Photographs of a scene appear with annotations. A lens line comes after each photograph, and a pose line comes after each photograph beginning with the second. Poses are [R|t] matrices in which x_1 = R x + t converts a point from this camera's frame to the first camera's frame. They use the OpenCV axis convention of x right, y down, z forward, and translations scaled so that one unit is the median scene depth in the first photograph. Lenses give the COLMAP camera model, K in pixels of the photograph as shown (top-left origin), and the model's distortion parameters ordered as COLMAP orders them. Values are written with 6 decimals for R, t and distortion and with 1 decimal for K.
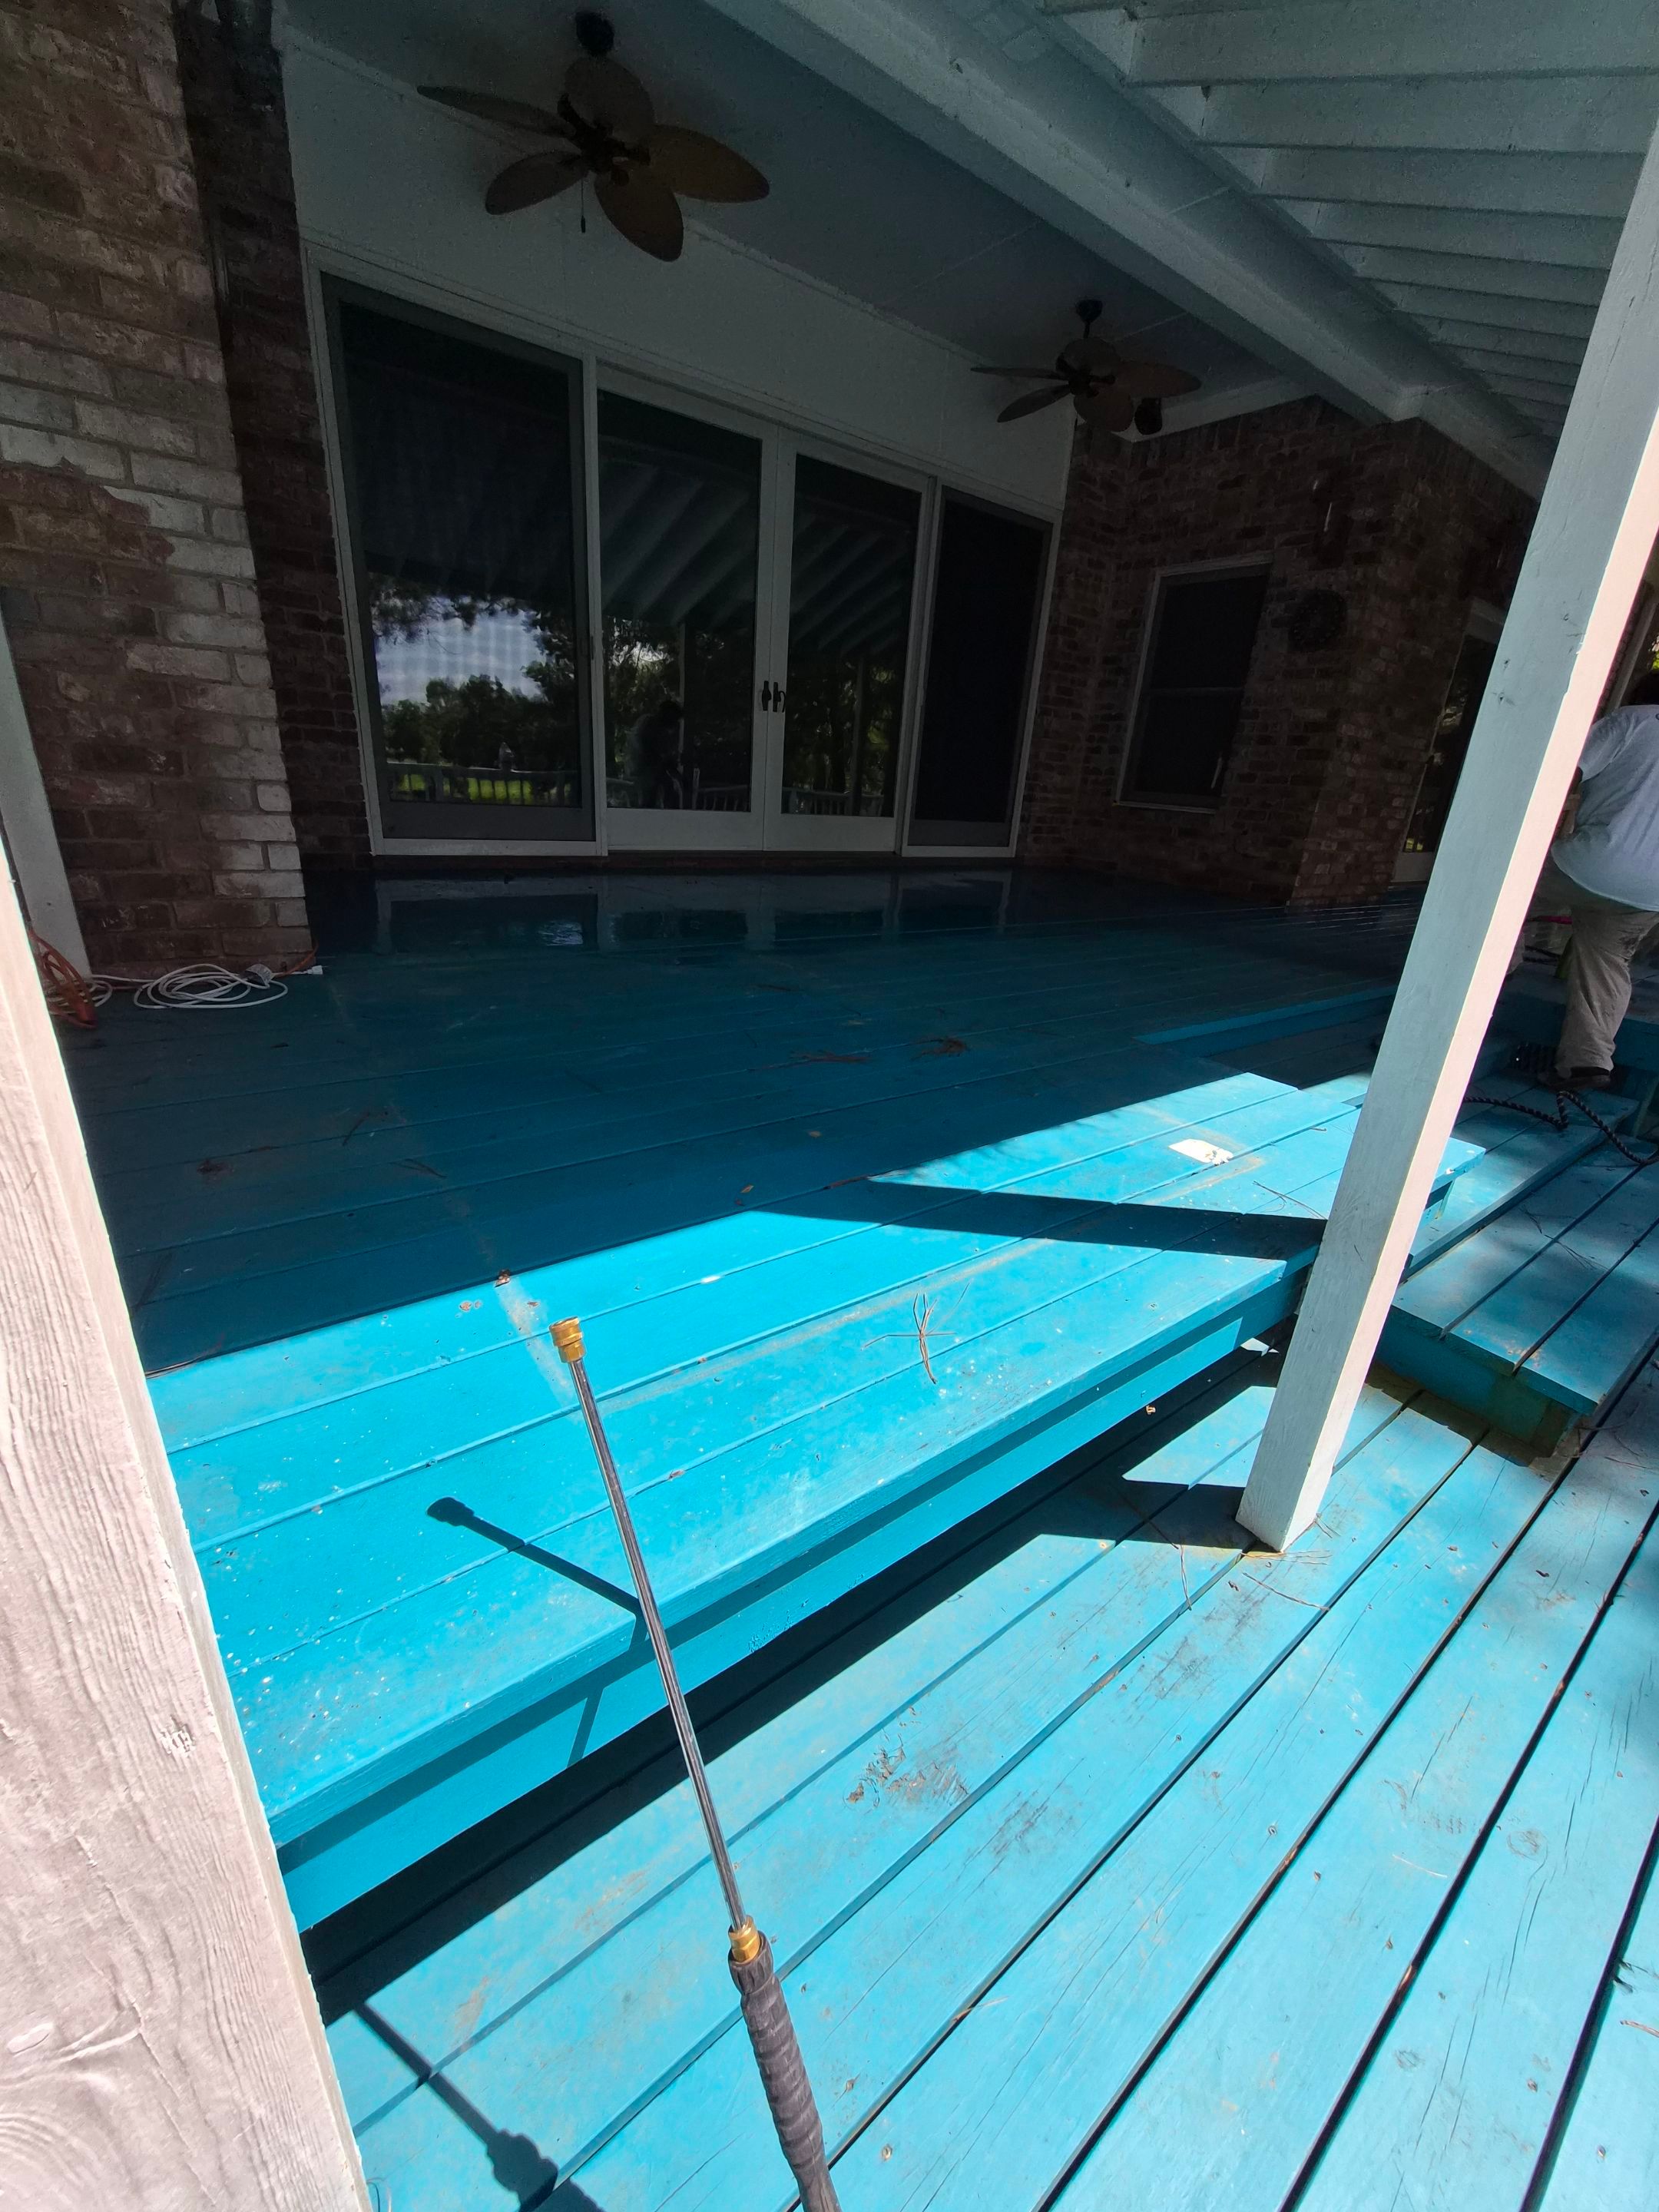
lens RADIAL K [[872.3, 0, 840.9], [0, 872.3, 1108.1], [0, 0, 1]] dist [-0.003455, -0.000138]
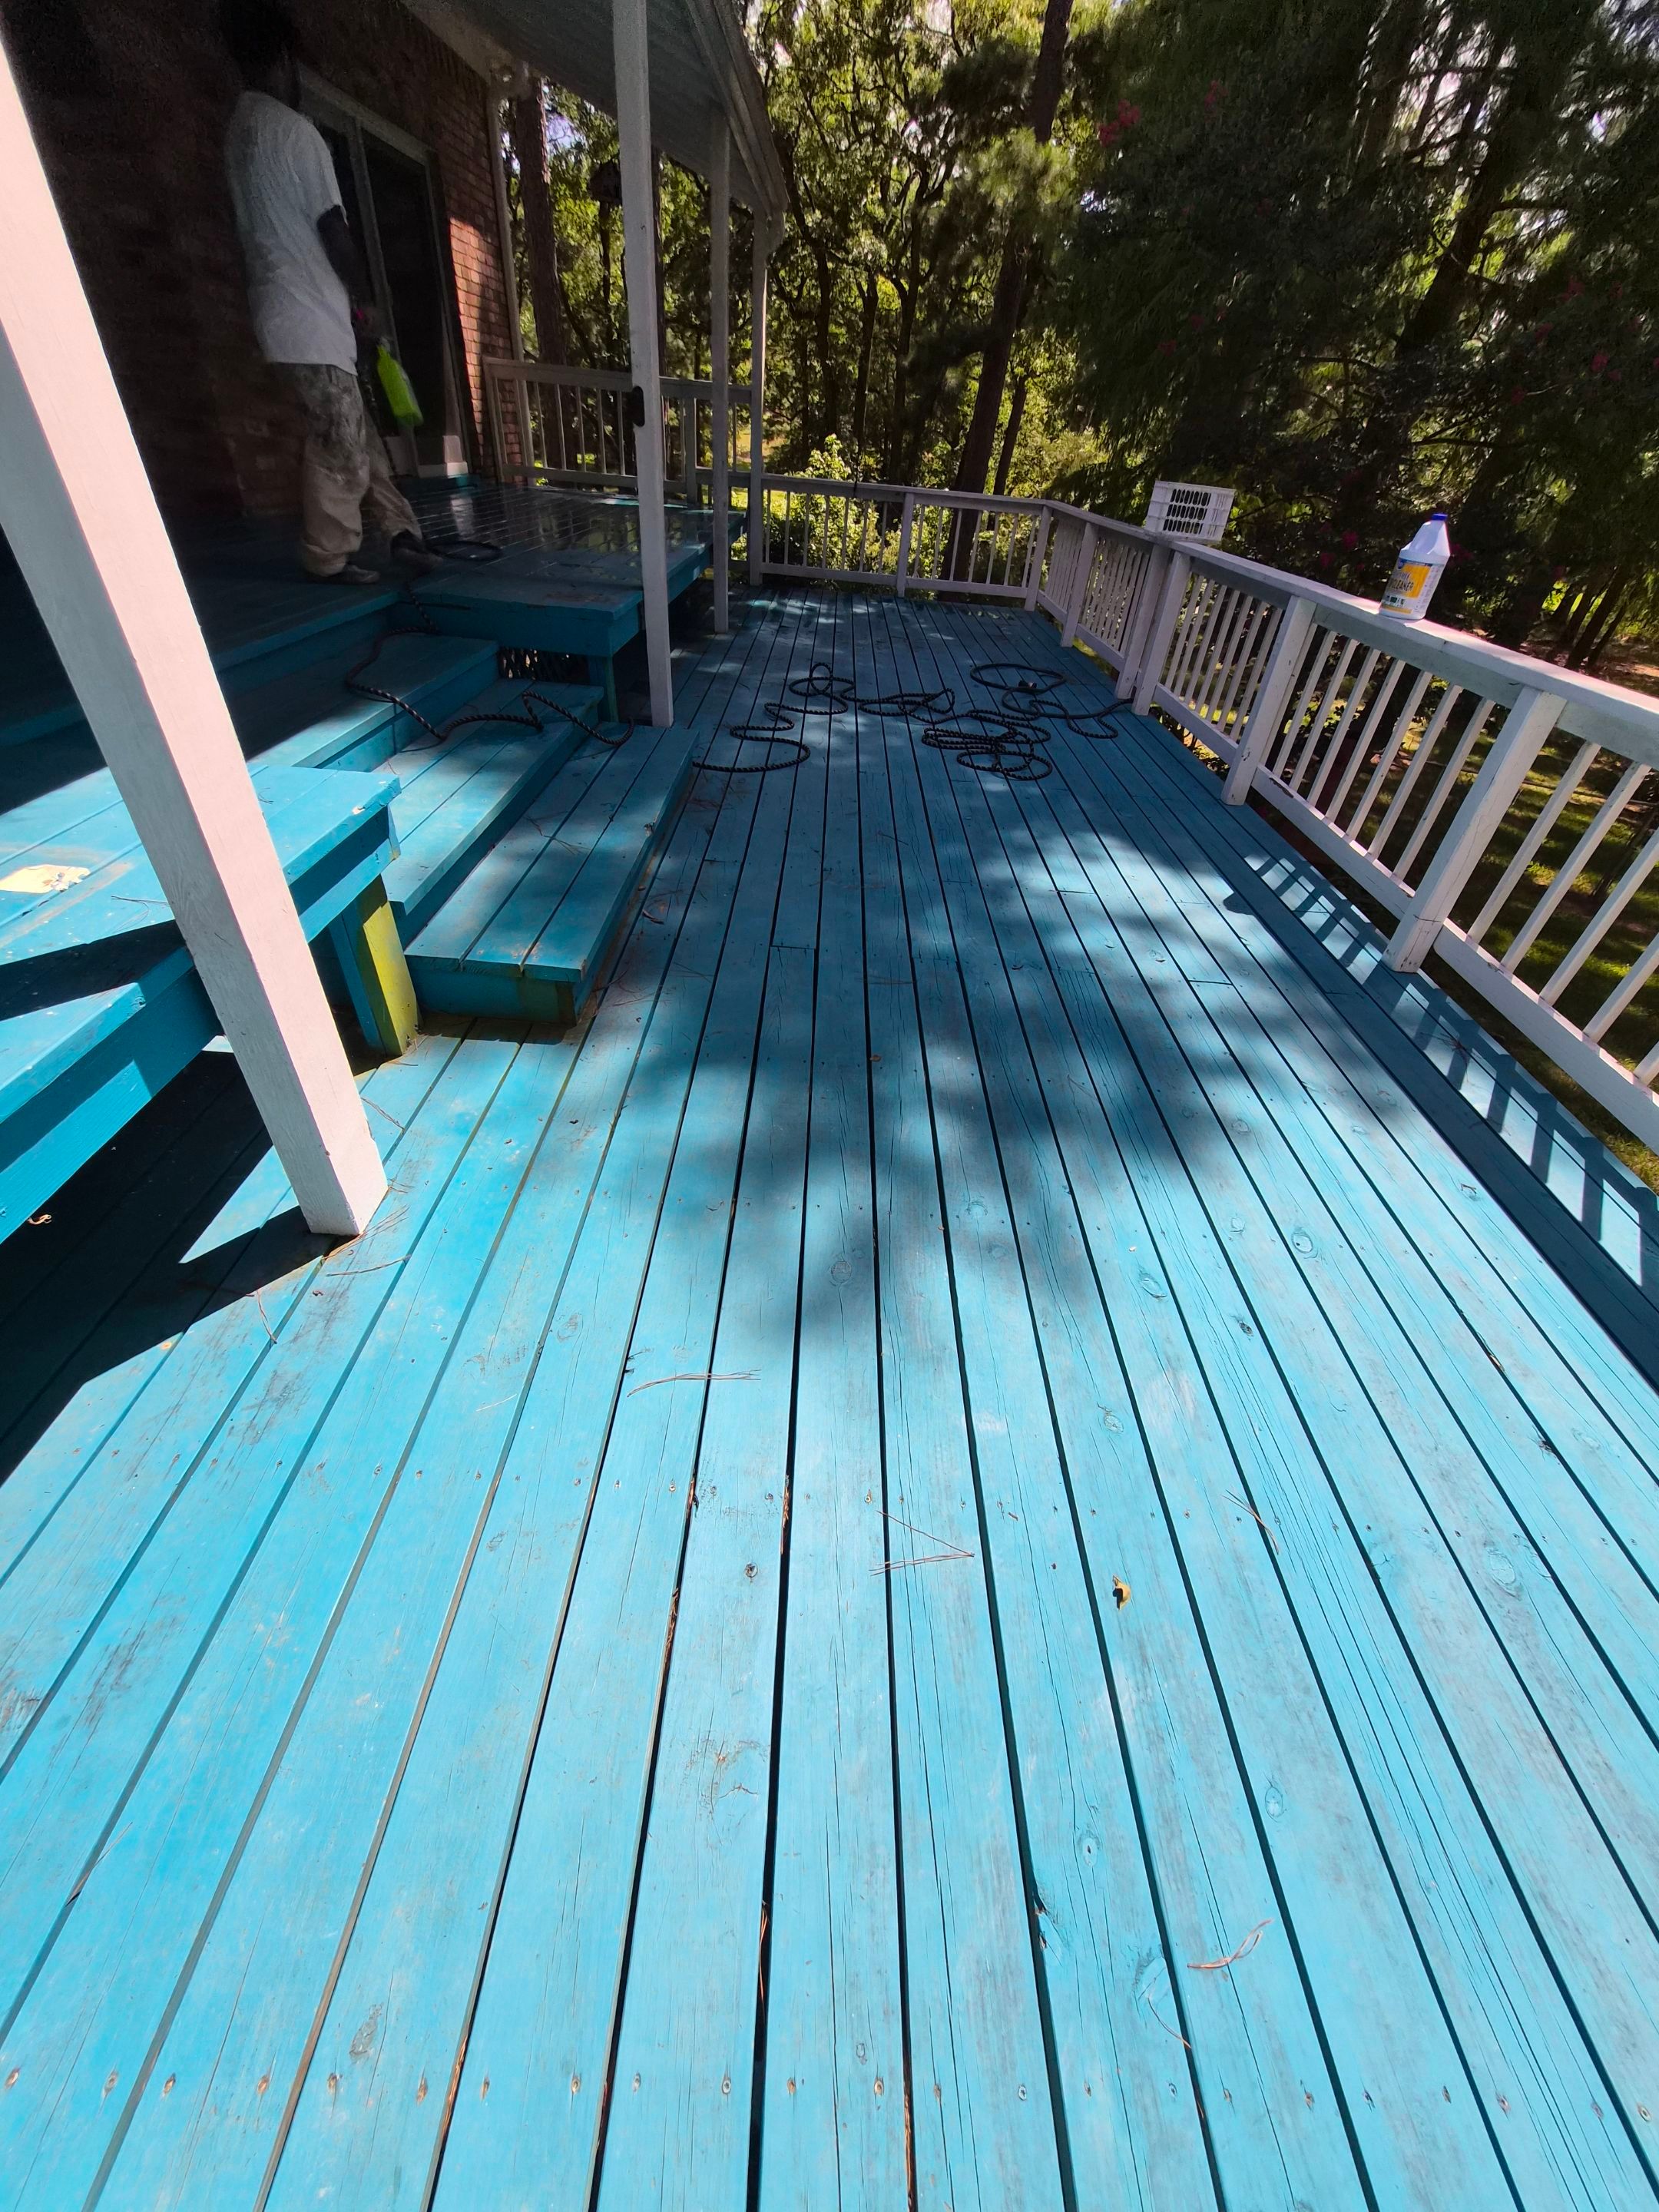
lens RADIAL K [[872.3, 0, 847.2], [0, 872.3, 1110.7], [0, 0, 1]] dist [-0.003455, -0.000138]
pose [[0.612136, -0.505513, 0.608068, 0.185987], [0.254931, 0.854076, 0.453393, 0.038645], [-0.748532, -0.122523, 0.651681, -0.053518]]
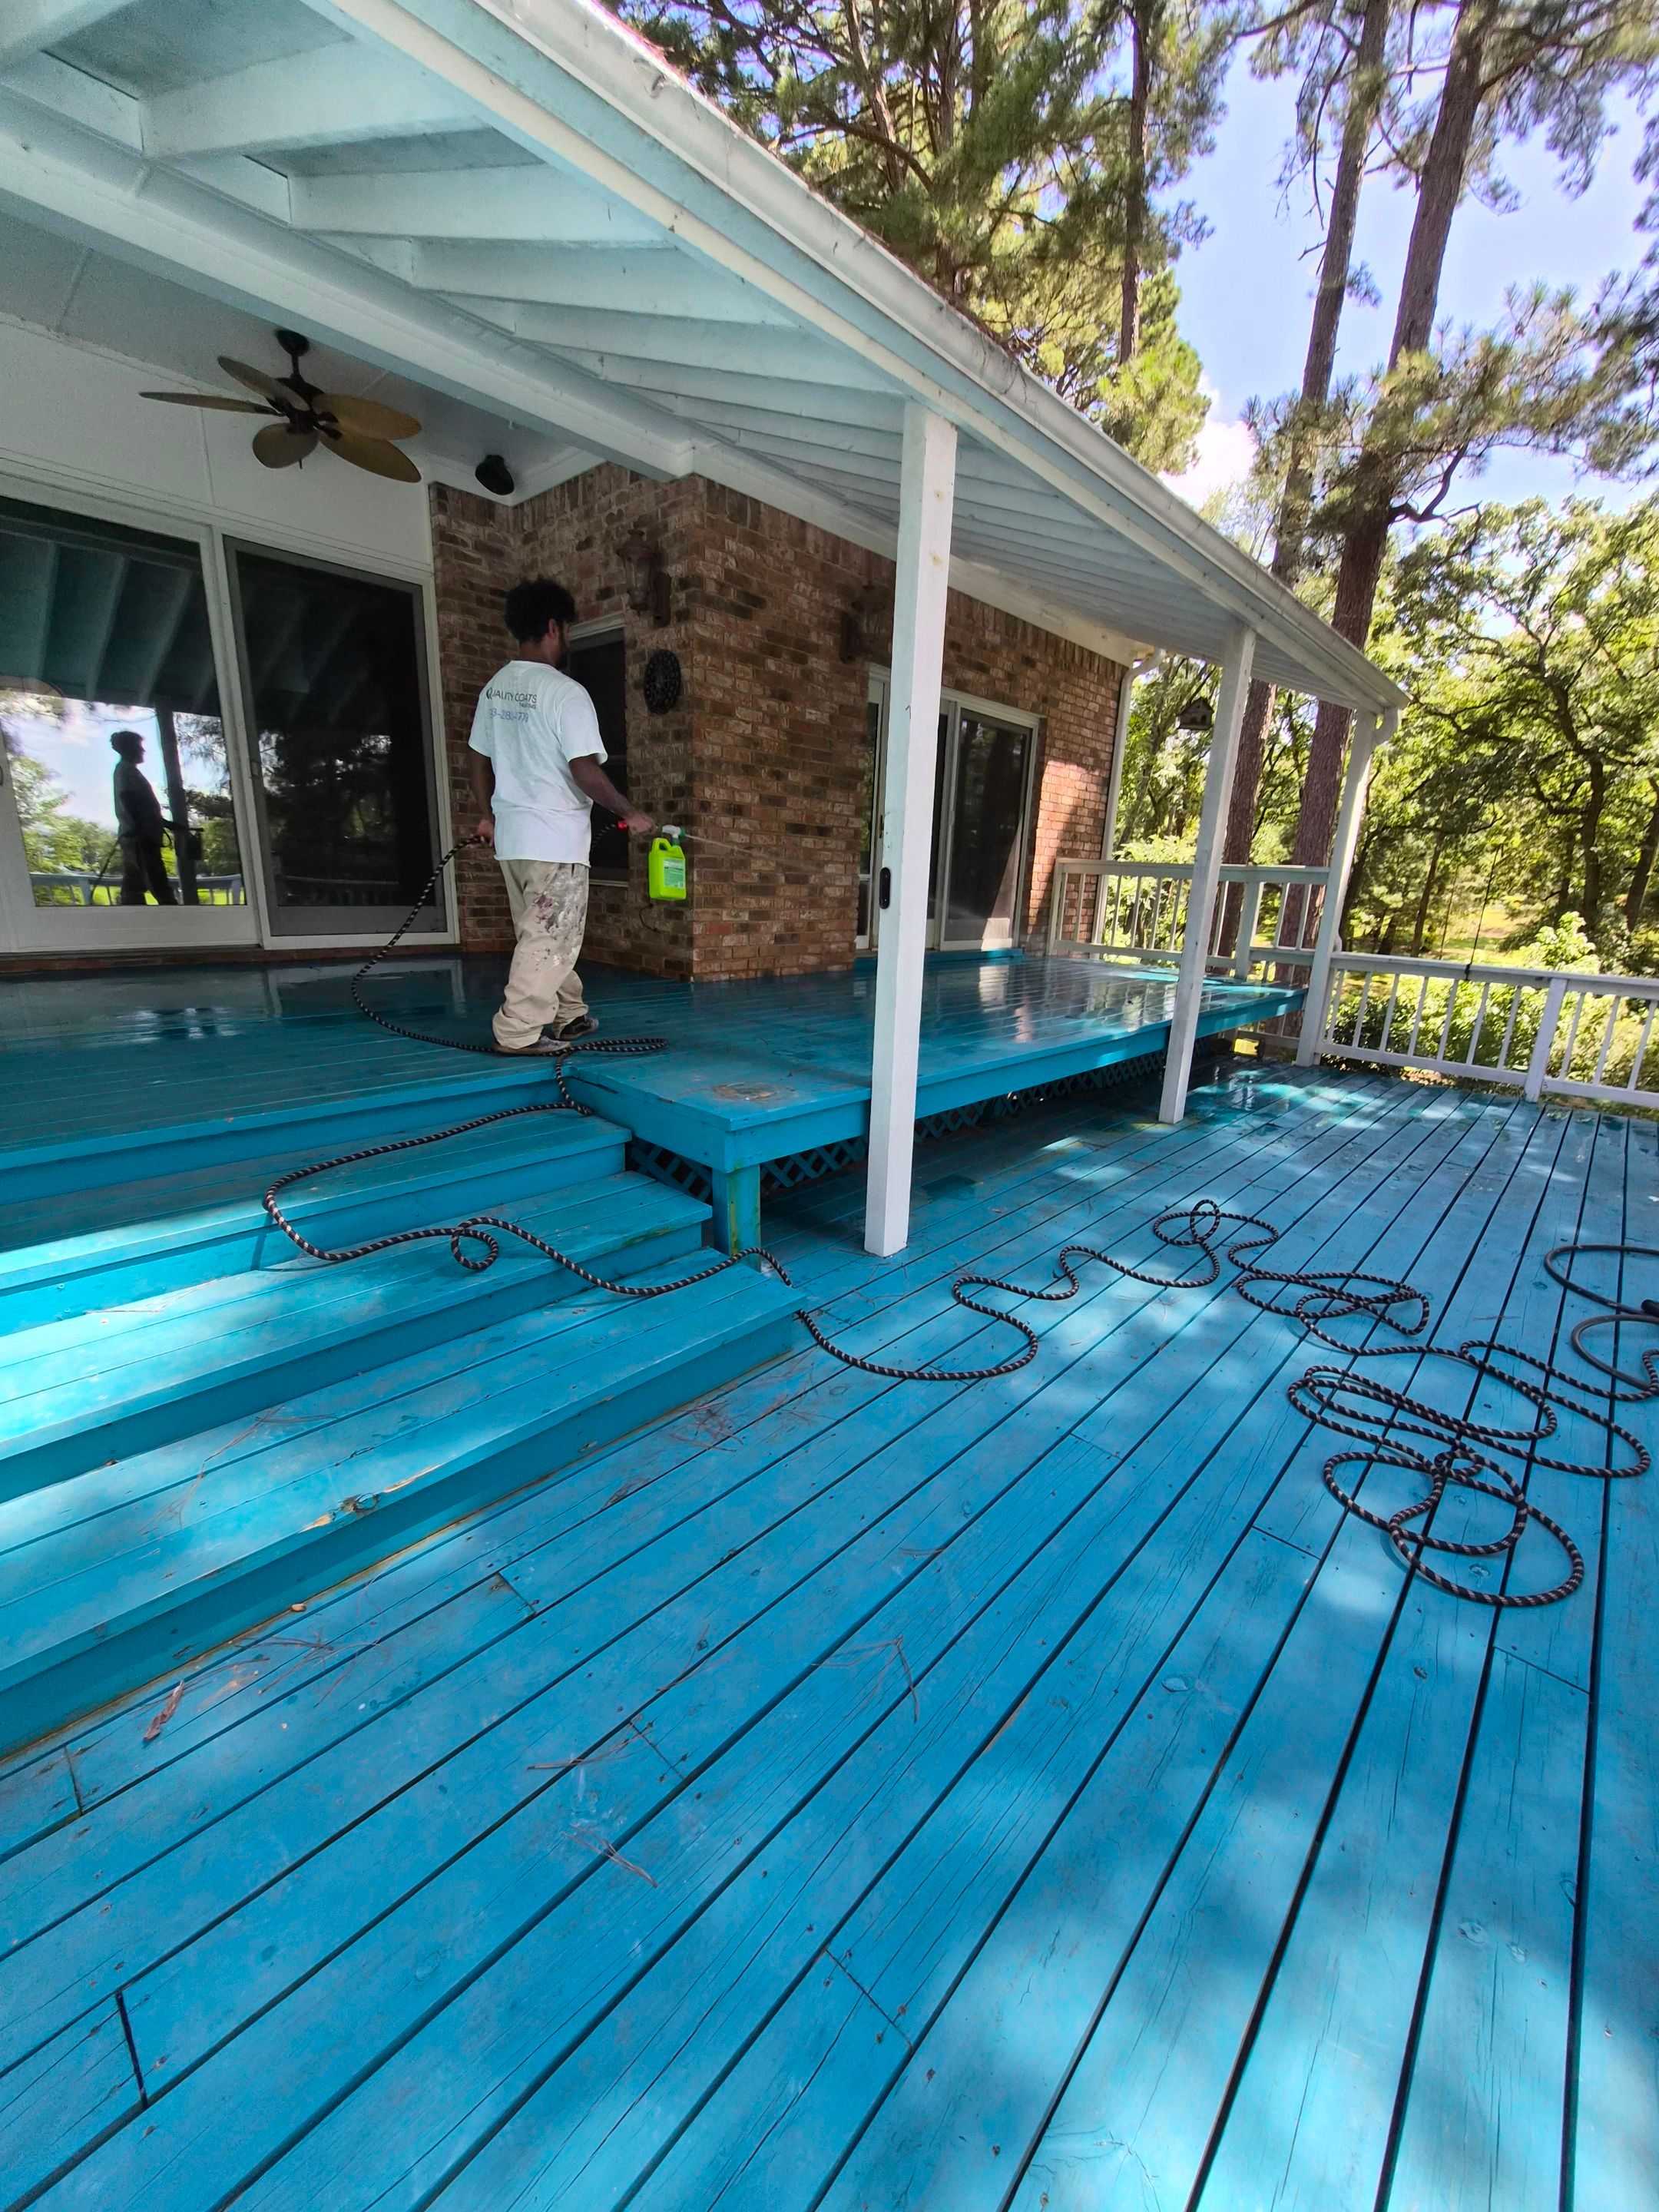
lens RADIAL K [[872.3, 0, 836.2], [0, 872.3, 1101.2], [0, 0, 1]] dist [-0.003455, -0.000138]
pose [[0.983037, -0.073780, 0.167911, 1.149507], [0.090421, 0.991485, -0.093712, -0.023065], [-0.159567, 0.107305, 0.981338, 0.222753]]
